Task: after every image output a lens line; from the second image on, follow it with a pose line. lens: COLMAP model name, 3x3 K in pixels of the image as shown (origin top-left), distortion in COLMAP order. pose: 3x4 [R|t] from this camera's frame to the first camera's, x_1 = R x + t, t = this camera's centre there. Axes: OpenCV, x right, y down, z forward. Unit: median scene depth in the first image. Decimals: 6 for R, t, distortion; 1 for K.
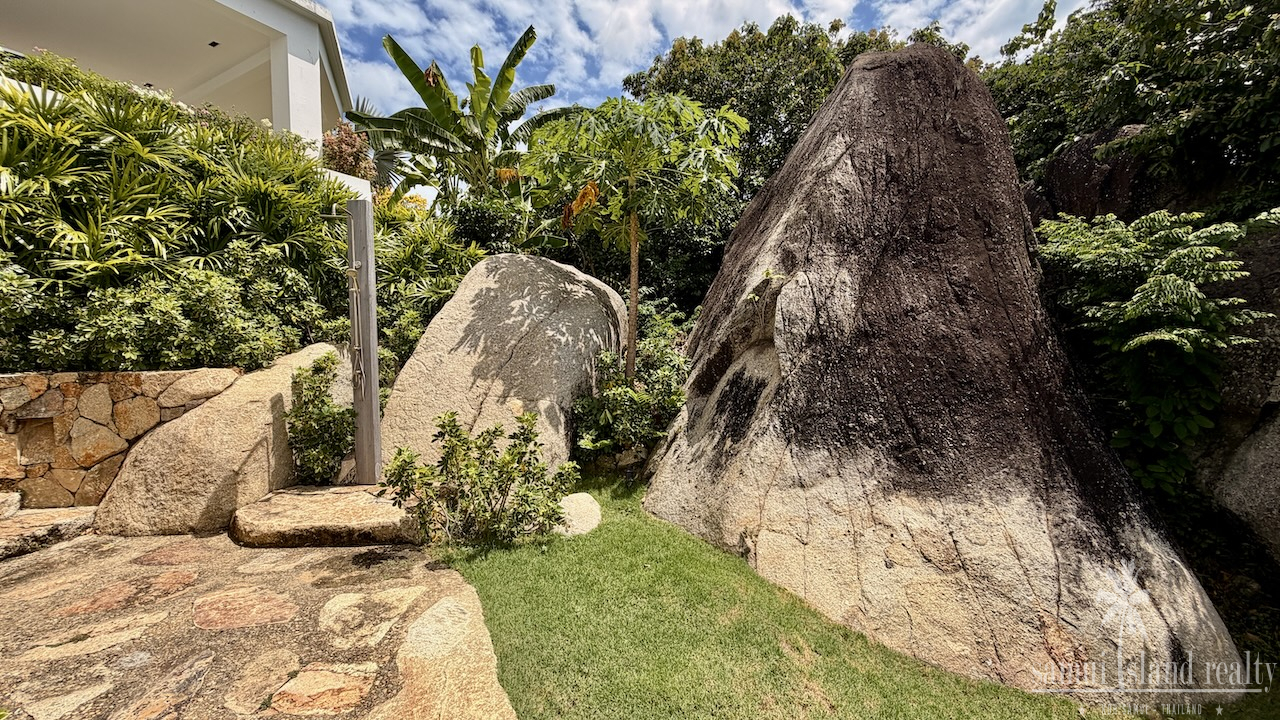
lens RADIAL K [[515.1, 0, 636.9], [0, 515.1, 357.8], [0, 0, 1]] dist [-0.002314, 0.000156]
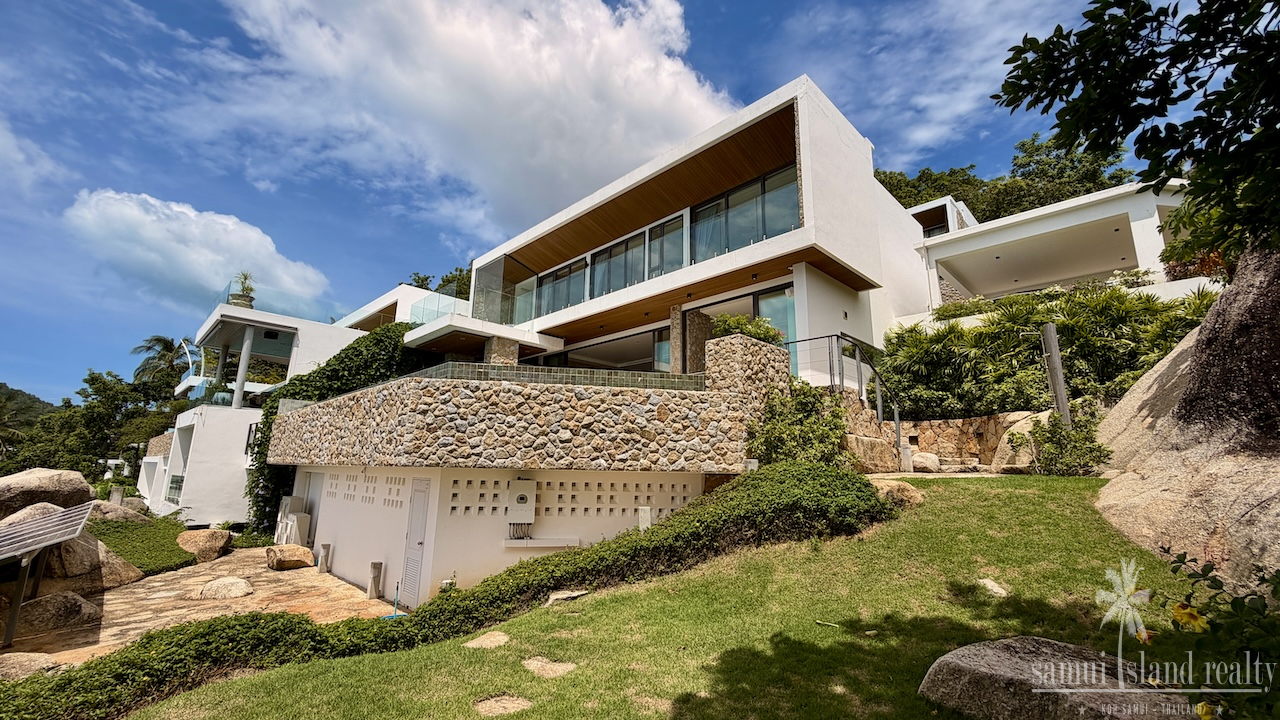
lens RADIAL K [[515.1, 0, 649.1], [0, 515.1, 358.0], [0, 0, 1]] dist [-0.002314, 0.000156]
pose [[-0.259284, -0.196676, -0.945564, 1.963826], [-0.052460, 0.980468, -0.189551, 0.330805], [0.964375, 0.000457, -0.264537, -0.010876]]
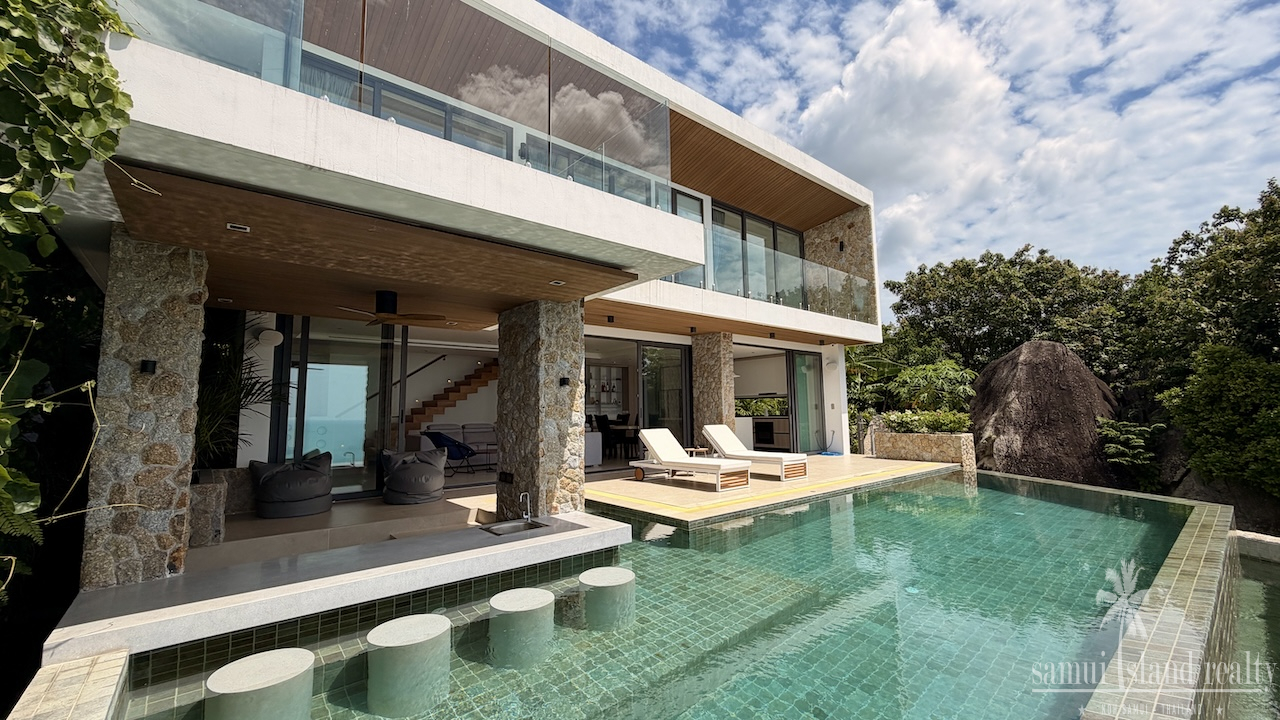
lens RADIAL K [[515.1, 0, 637.5], [0, 515.1, 366.2], [0, 0, 1]] dist [-0.002314, 0.000156]
pose [[0.937600, -0.030621, -0.346364, -0.804189], [-0.013774, 0.992062, -0.124990, -0.177863], [0.347442, 0.121962, 0.929736, -3.288625]]
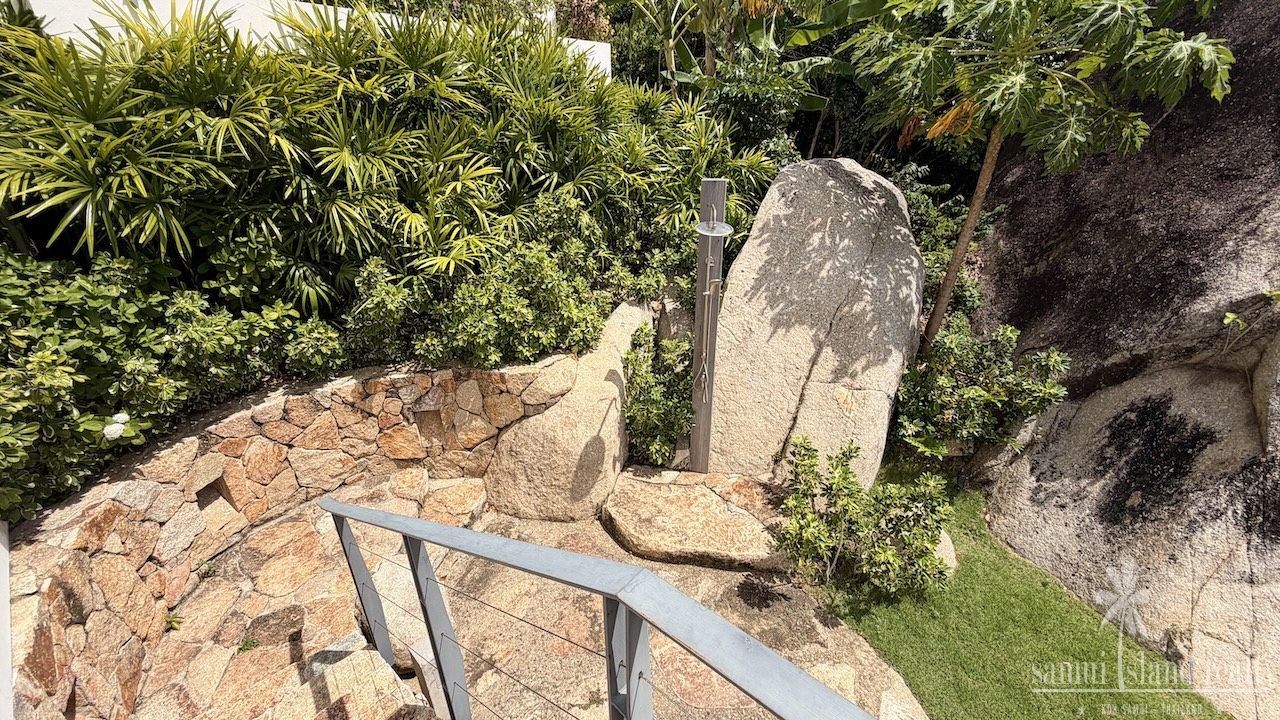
lens RADIAL K [[515.1, 0, 635.8], [0, 515.1, 361.0], [0, 0, 1]] dist [-0.002314, 0.000156]
pose [[0.974982, 0.096471, -0.200257, -0.503984], [-0.010204, 0.919387, 0.393222, -0.385892], [0.222048, -0.381341, 0.897370, 0.154333]]
